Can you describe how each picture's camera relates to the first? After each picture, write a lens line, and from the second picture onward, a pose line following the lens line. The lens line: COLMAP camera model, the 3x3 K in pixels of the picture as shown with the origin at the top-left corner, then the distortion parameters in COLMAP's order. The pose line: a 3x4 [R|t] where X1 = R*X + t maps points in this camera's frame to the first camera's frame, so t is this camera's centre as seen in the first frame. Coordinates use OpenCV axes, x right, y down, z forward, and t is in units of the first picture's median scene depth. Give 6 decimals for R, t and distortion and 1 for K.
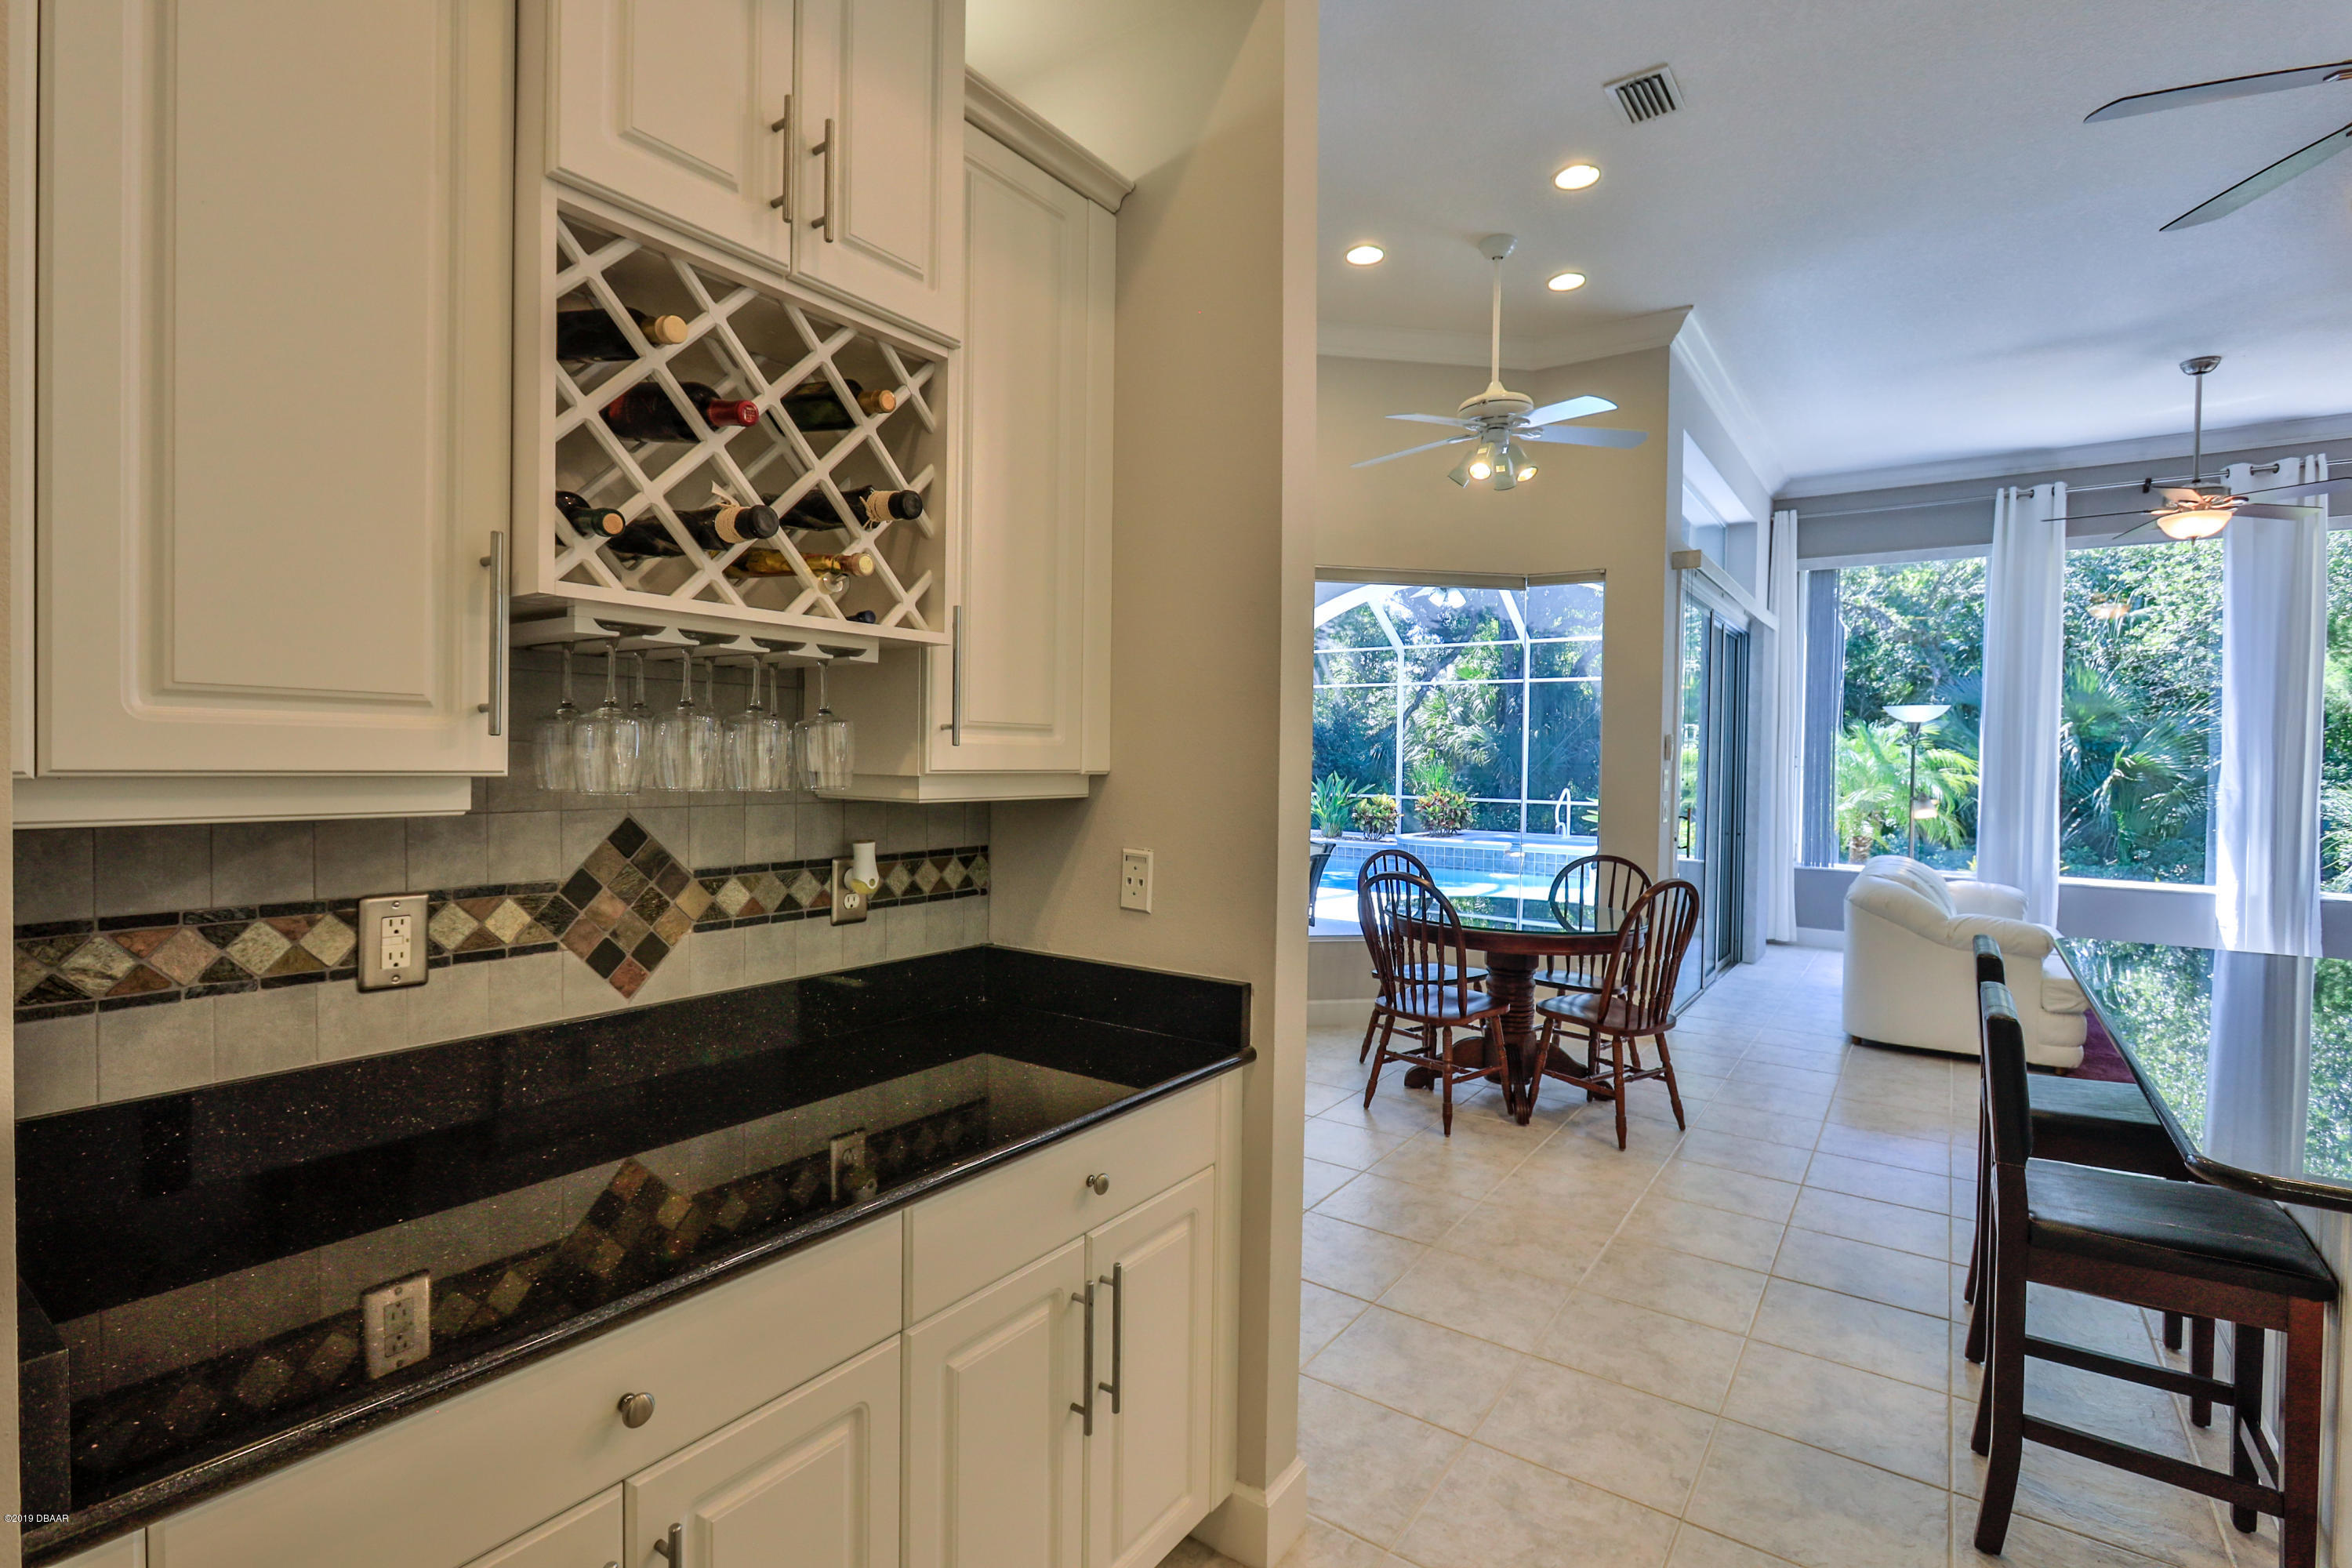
lens RADIAL K [[1105.4, 0, 1161.7], [0, 1105.4, 781.8], [0, 0, 1]] dist [0.001464, 0.001329]
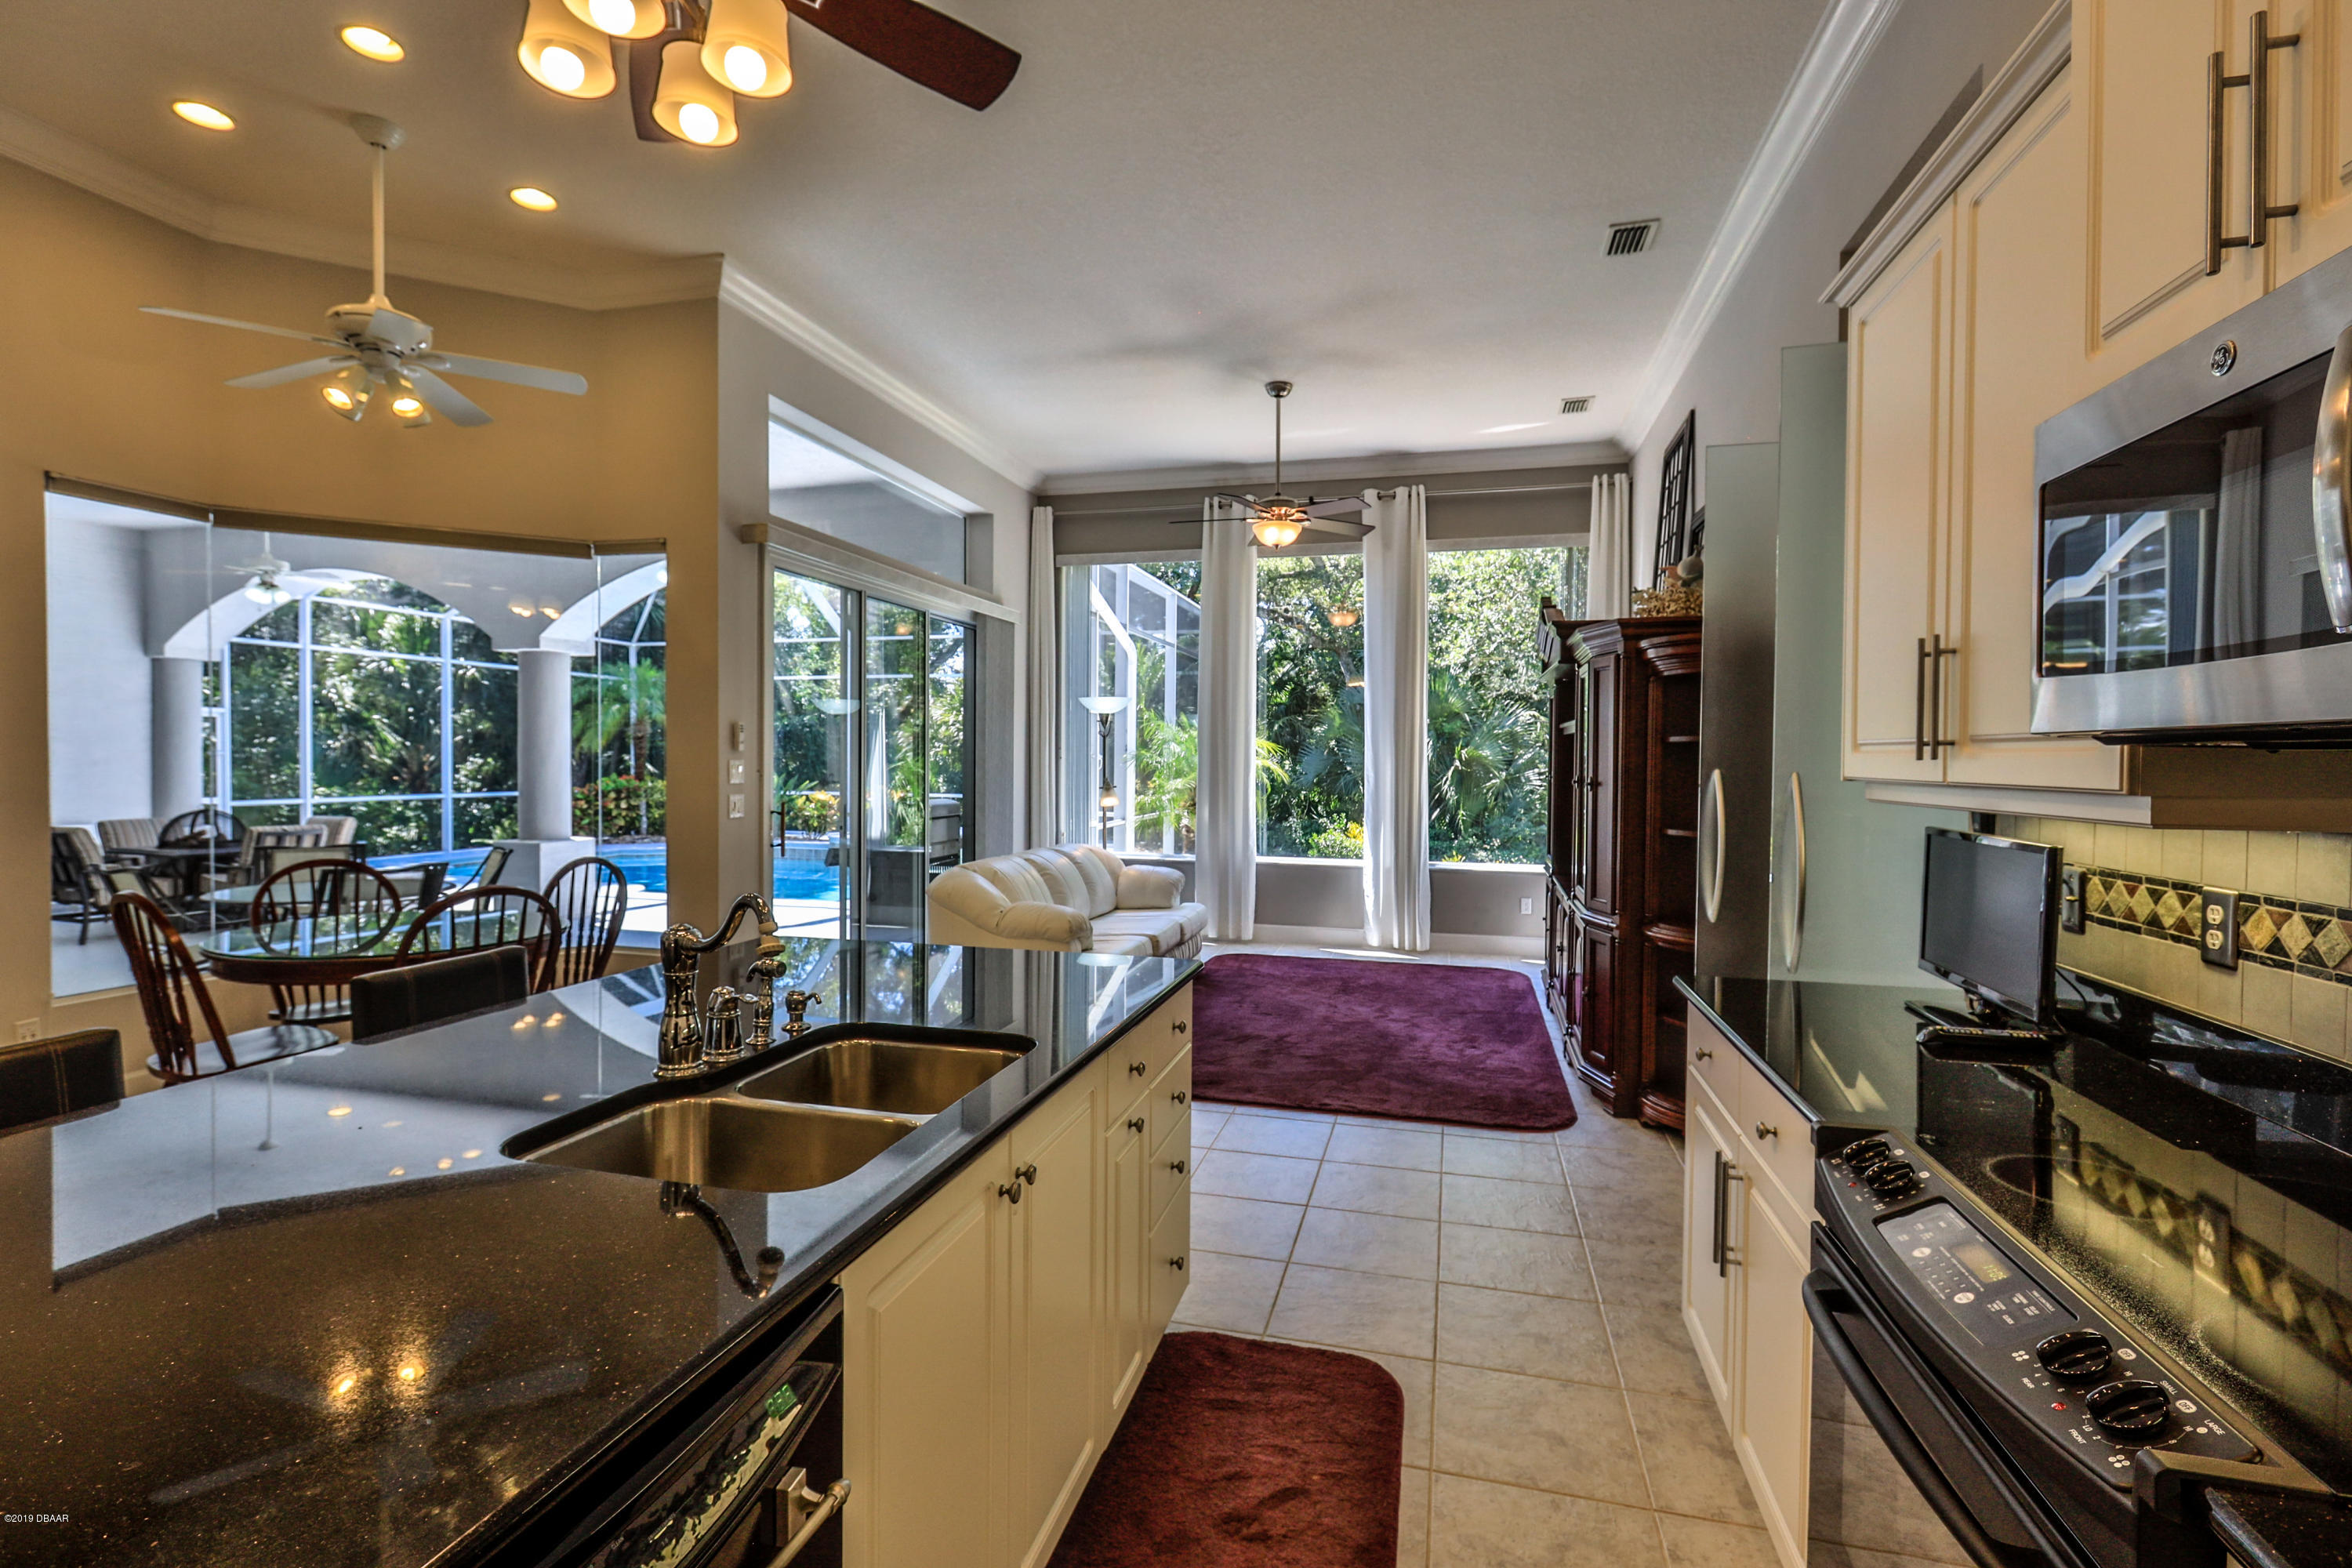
lens RADIAL K [[1099.4, 0, 1150.2], [0, 1099.4, 778.4], [0, 0, 1]] dist [-0.005541, 0.001056]
pose [[0.939041, -0.012279, 0.343587, 0.306013], [0.012531, 0.999920, 0.001488, 0.004884], [-0.343578, 0.002908, 0.939120, 0.015504]]
